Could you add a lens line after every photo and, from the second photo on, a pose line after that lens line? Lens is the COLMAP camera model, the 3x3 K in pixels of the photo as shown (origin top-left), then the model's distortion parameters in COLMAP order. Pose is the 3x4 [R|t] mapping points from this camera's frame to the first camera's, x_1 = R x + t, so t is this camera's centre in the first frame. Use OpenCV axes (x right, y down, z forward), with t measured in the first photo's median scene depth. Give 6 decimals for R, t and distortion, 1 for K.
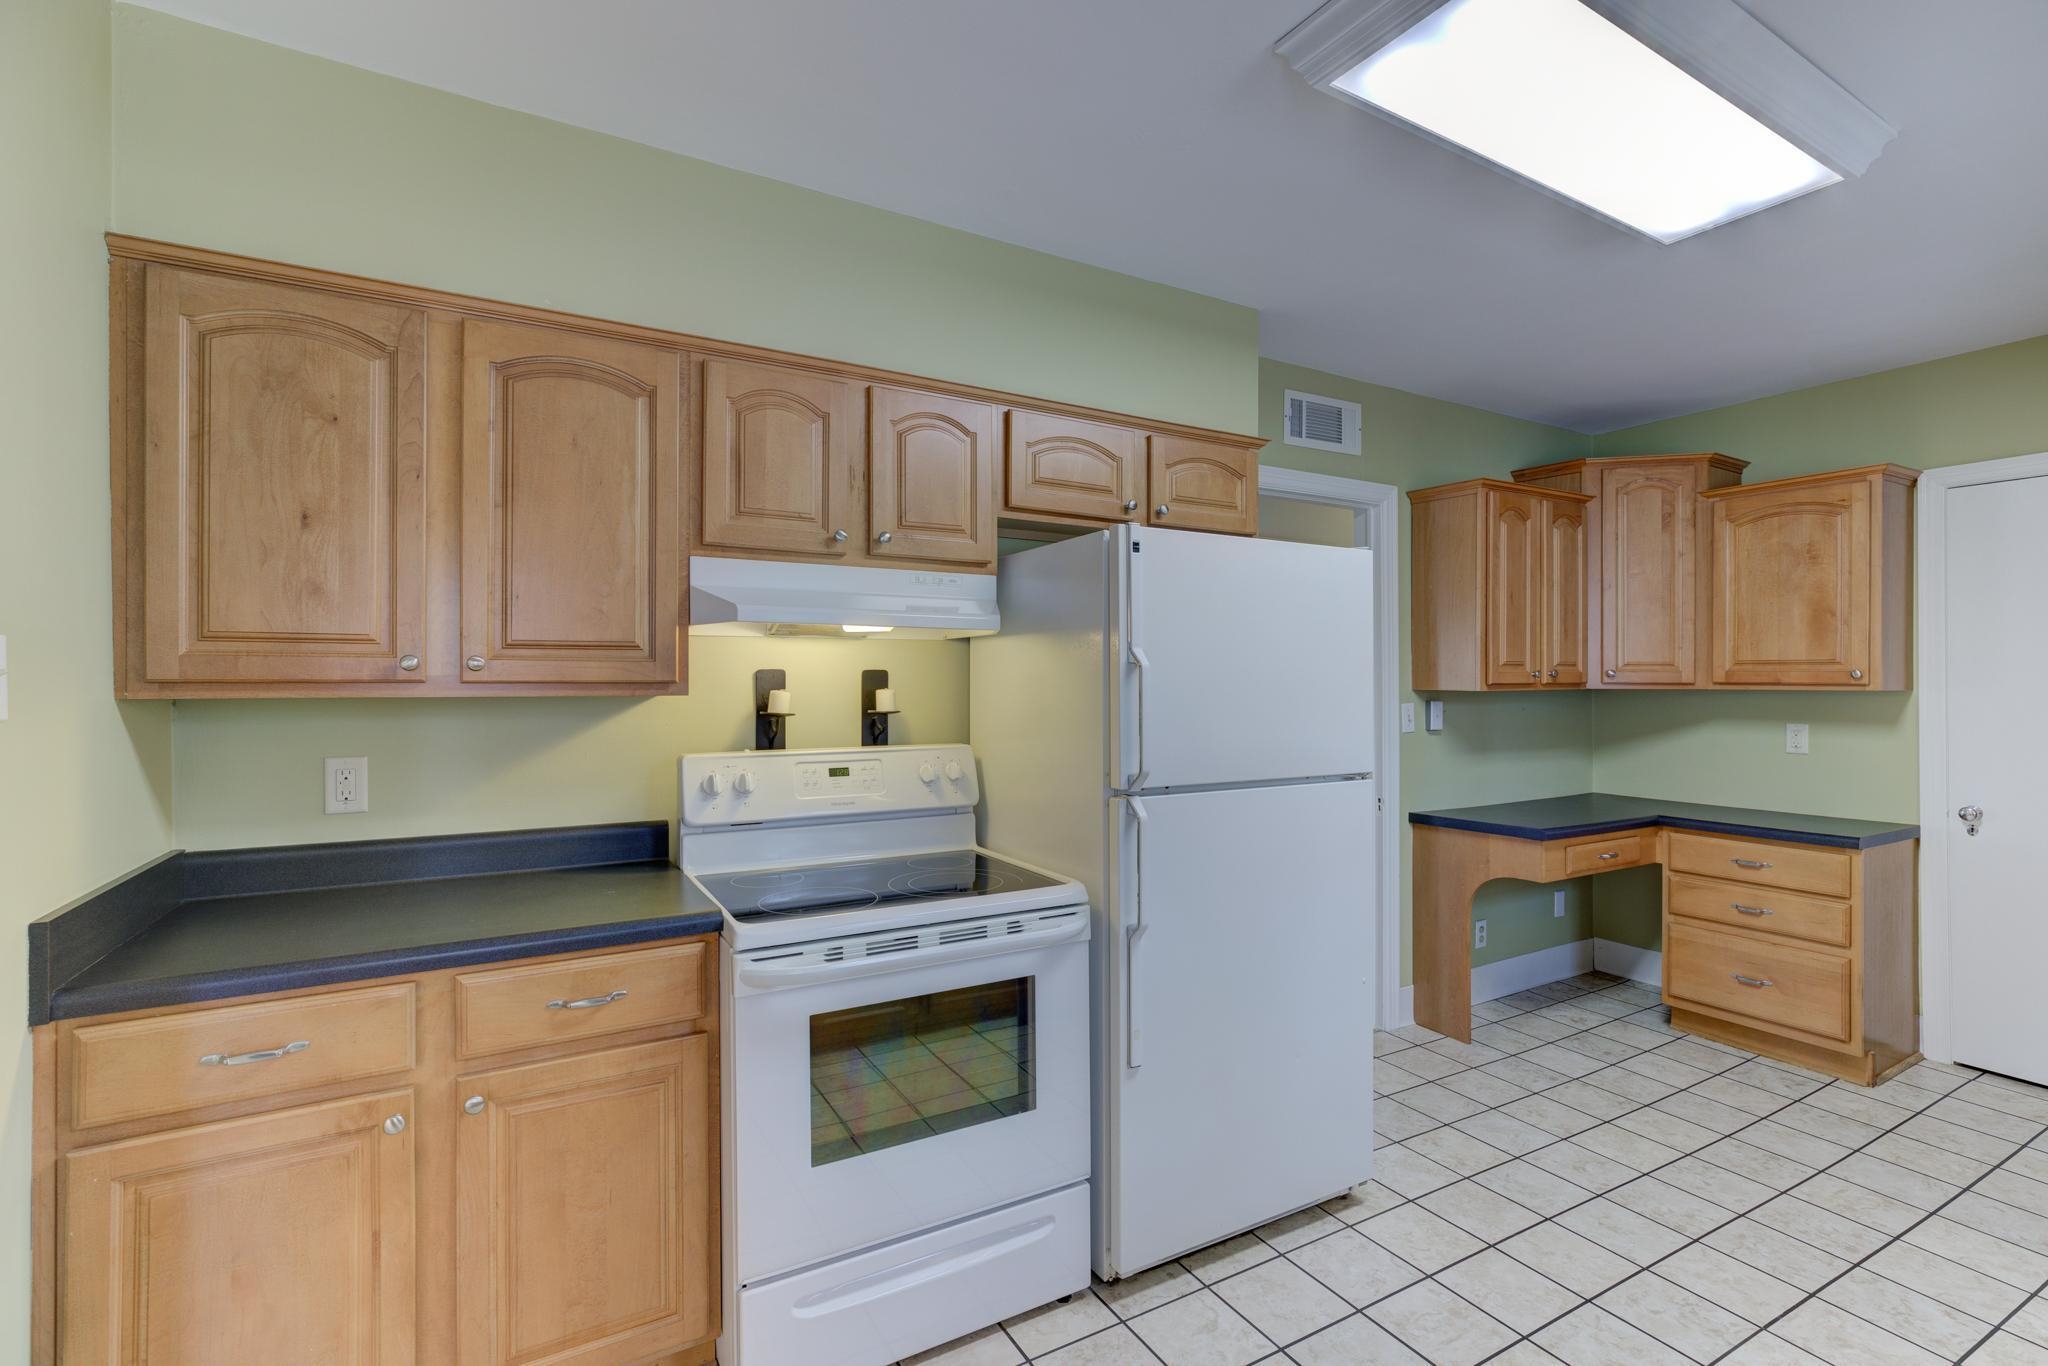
lens RADIAL K [[941.4, 0, 1035.0], [0, 941.4, 682.4], [0, 0, 1]] dist [-0.015298, 0.008716]
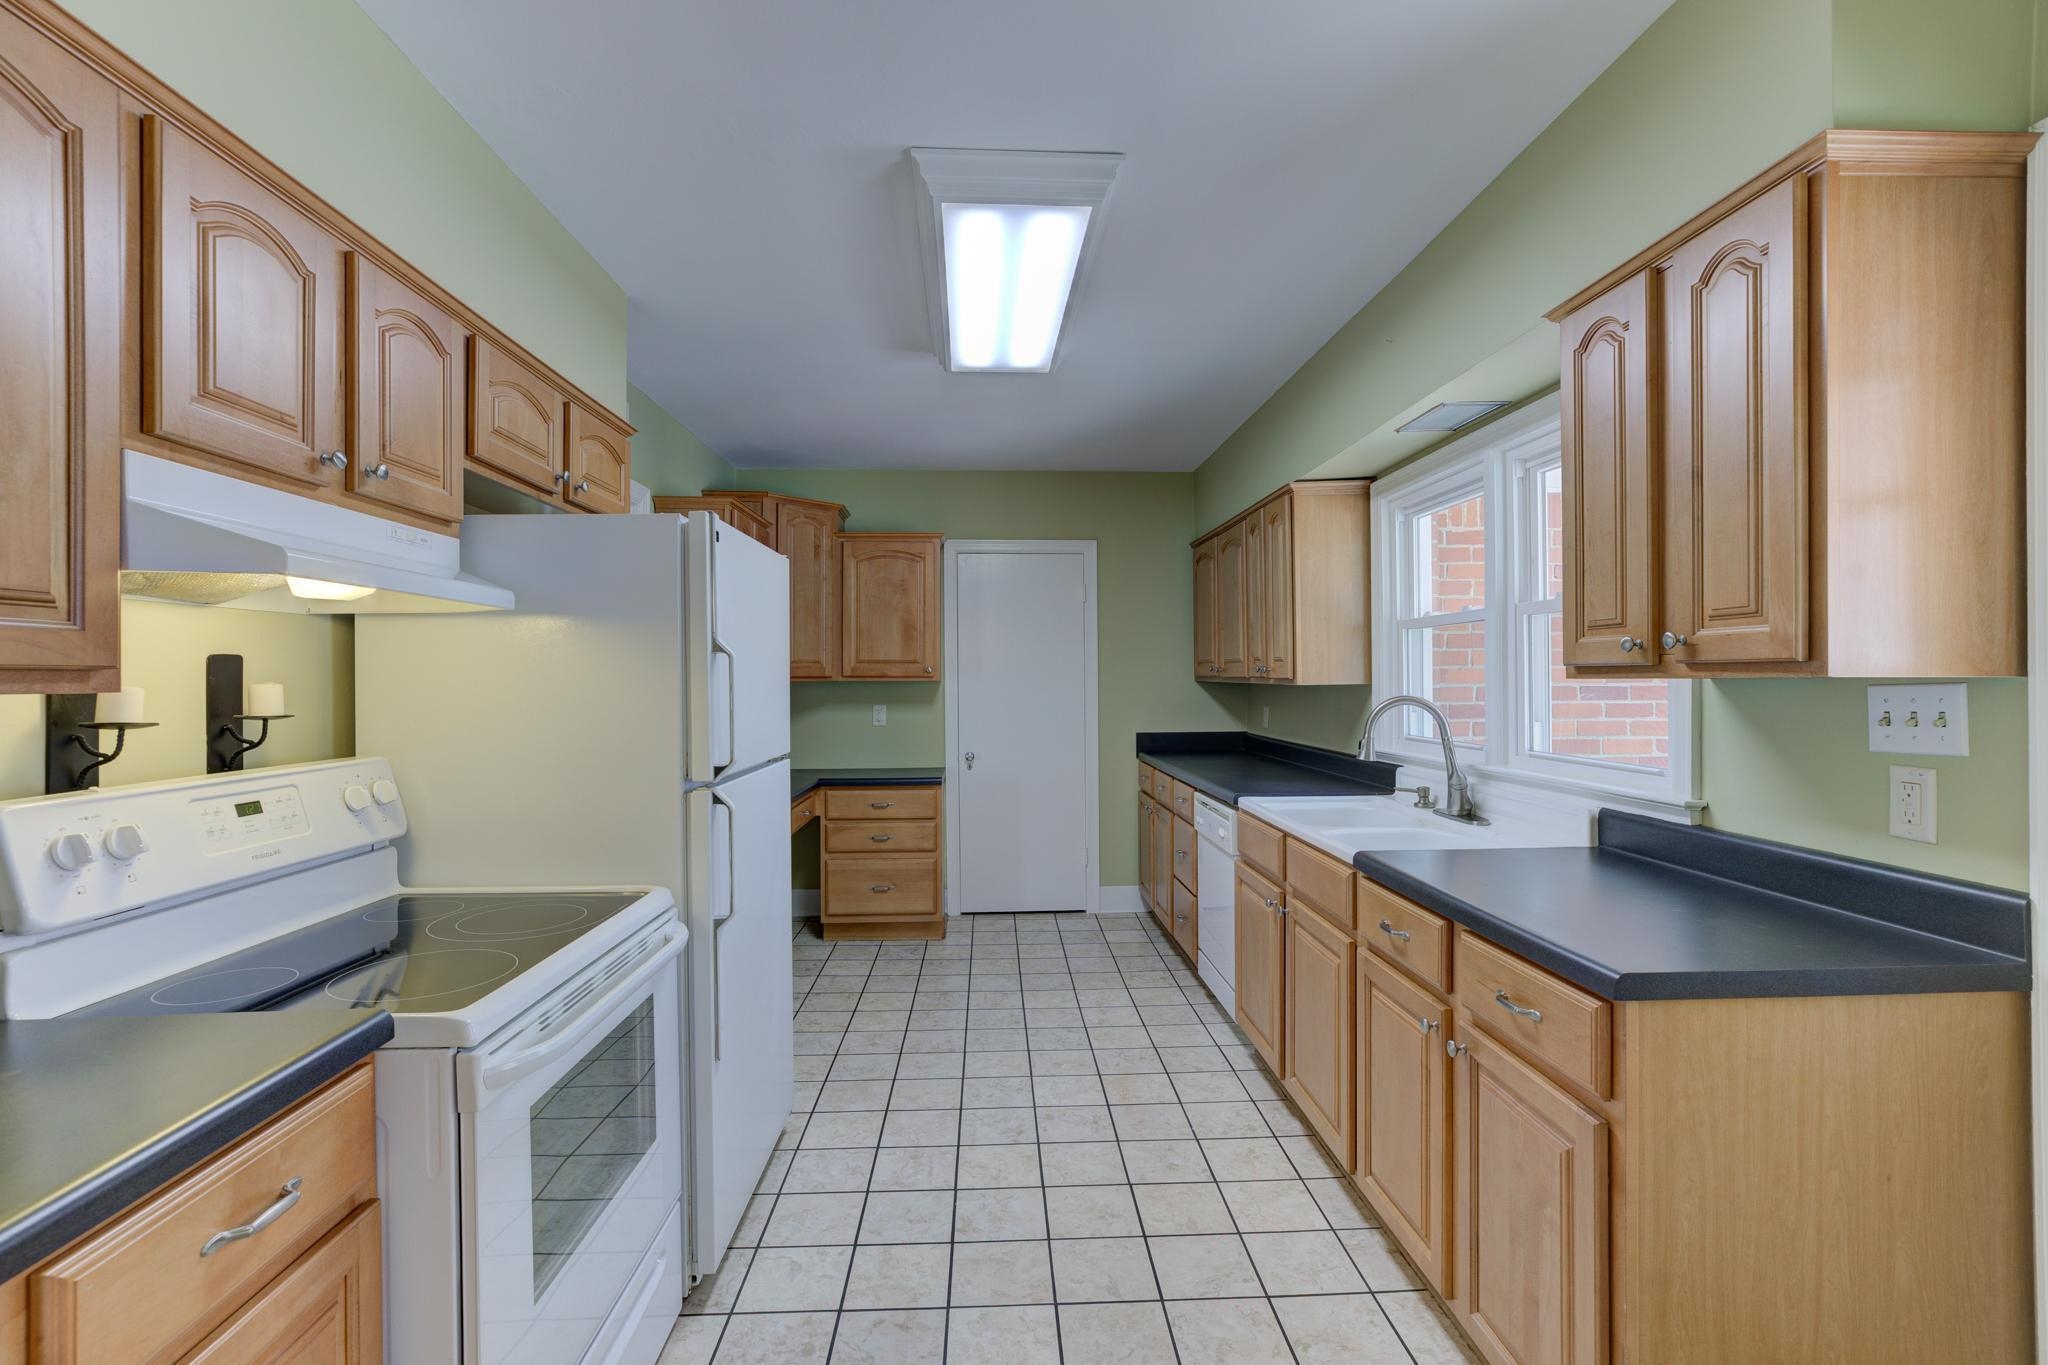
lens RADIAL K [[941.4, 0, 1021.4], [0, 941.4, 682.5], [0, 0, 1]] dist [-0.015298, 0.008716]
pose [[0.468349, -0.007188, 0.883515, -0.489530], [0.006882, 0.999966, 0.004487, 0.007287], [-0.883517, 0.003979, 0.468382, 0.198632]]
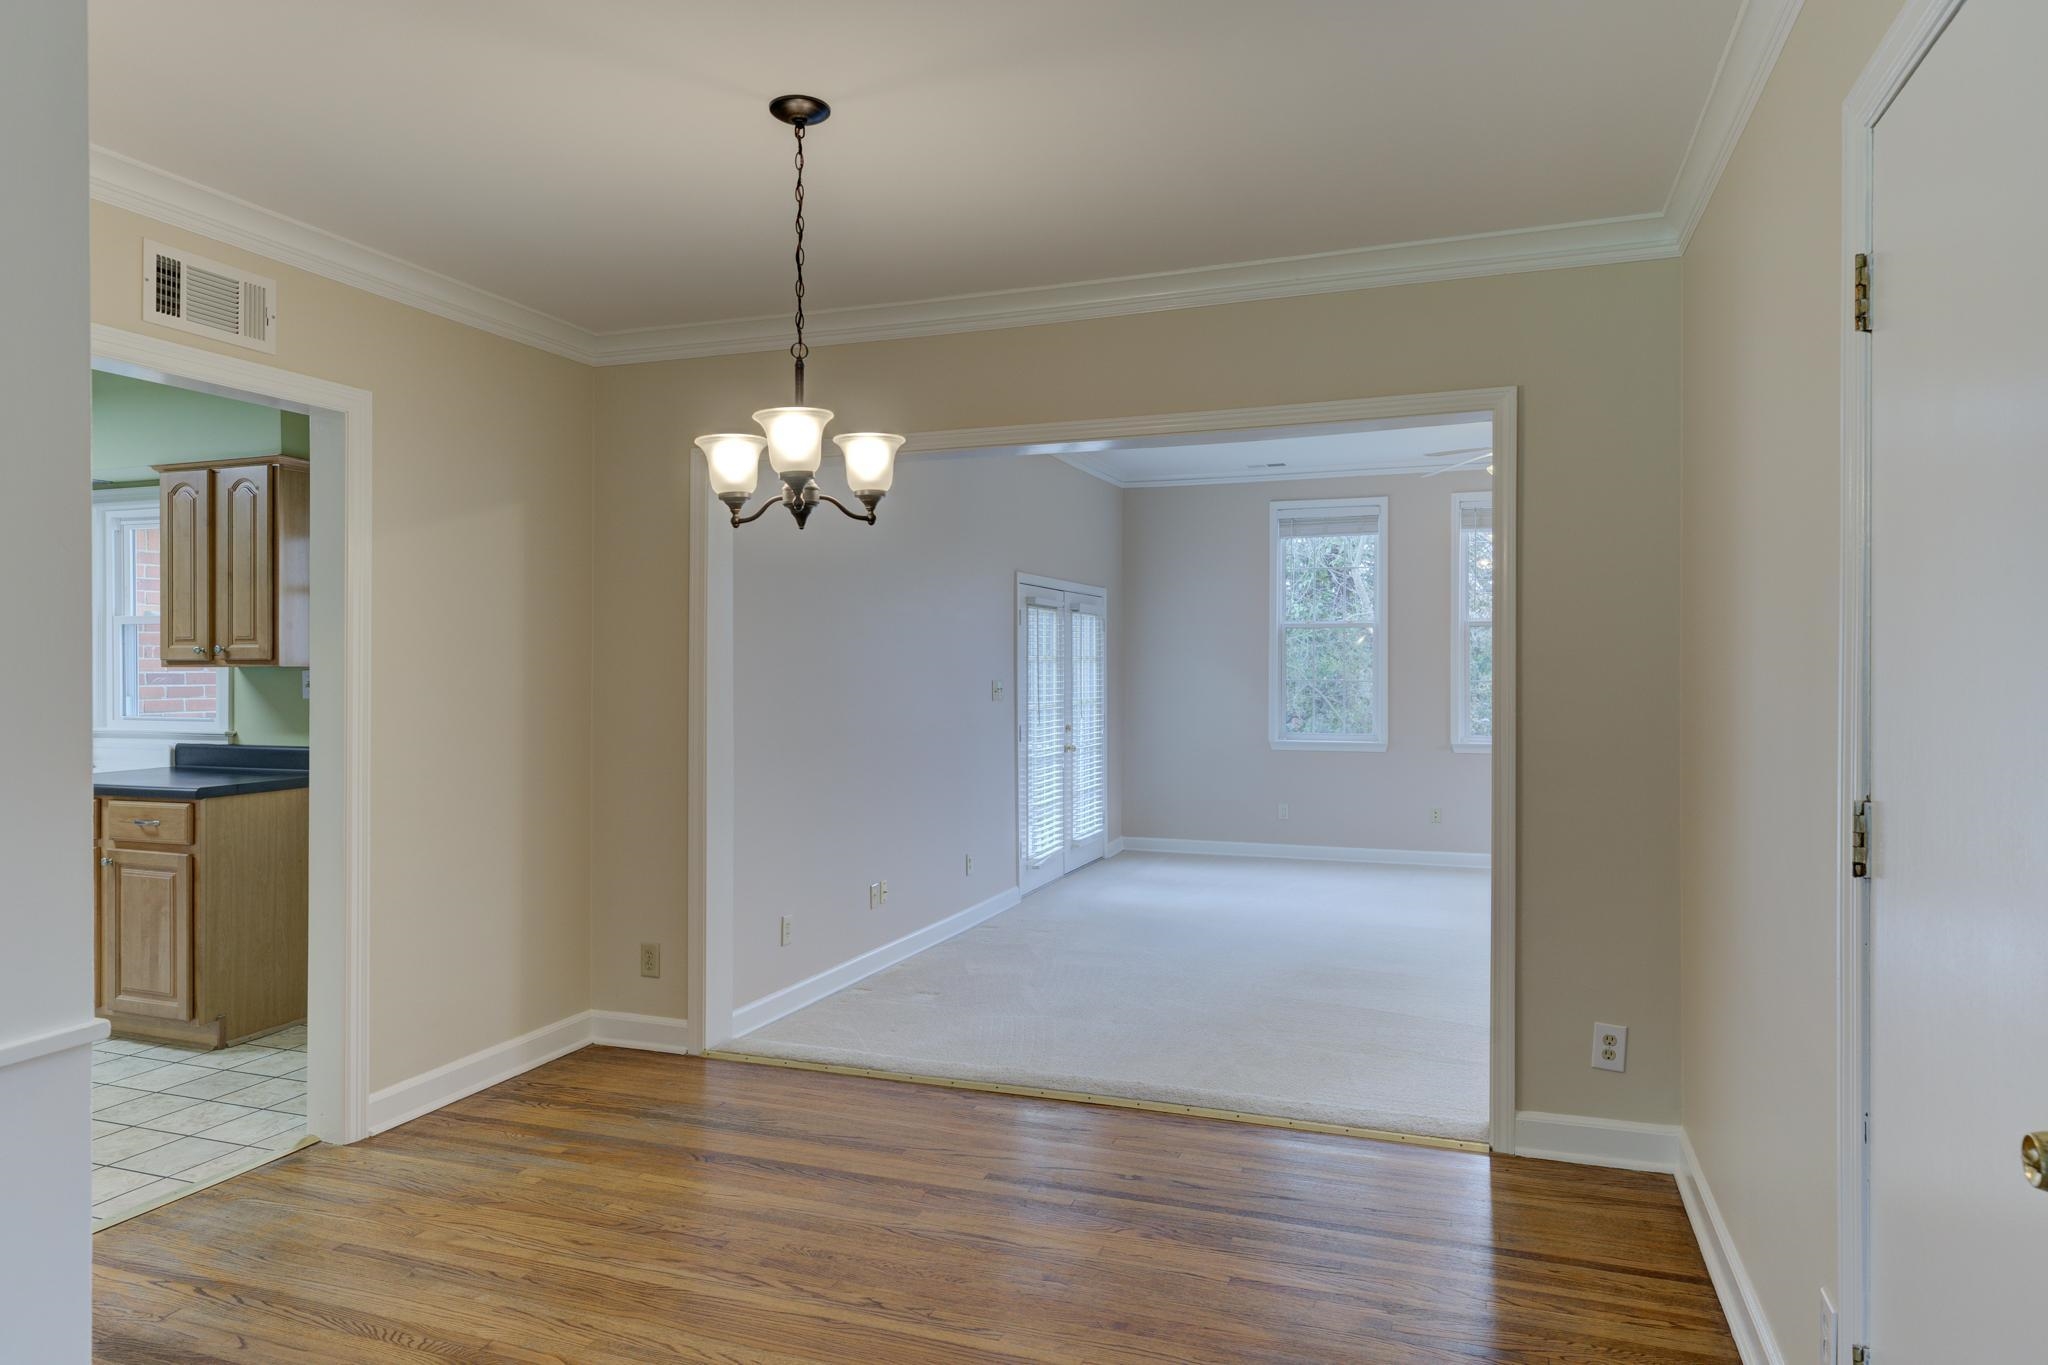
lens RADIAL K [[1267.2, 0, 1016.7], [0, 1267.2, 672.1], [0, 0, 1]] dist [0.008000, 0.002327]
pose [[-0.631338, -0.003788, 0.775499, -1.852724], [-0.000643, 0.999990, 0.004361, 0.008970], [-0.775507, 0.002255, -0.631334, 0.369181]]
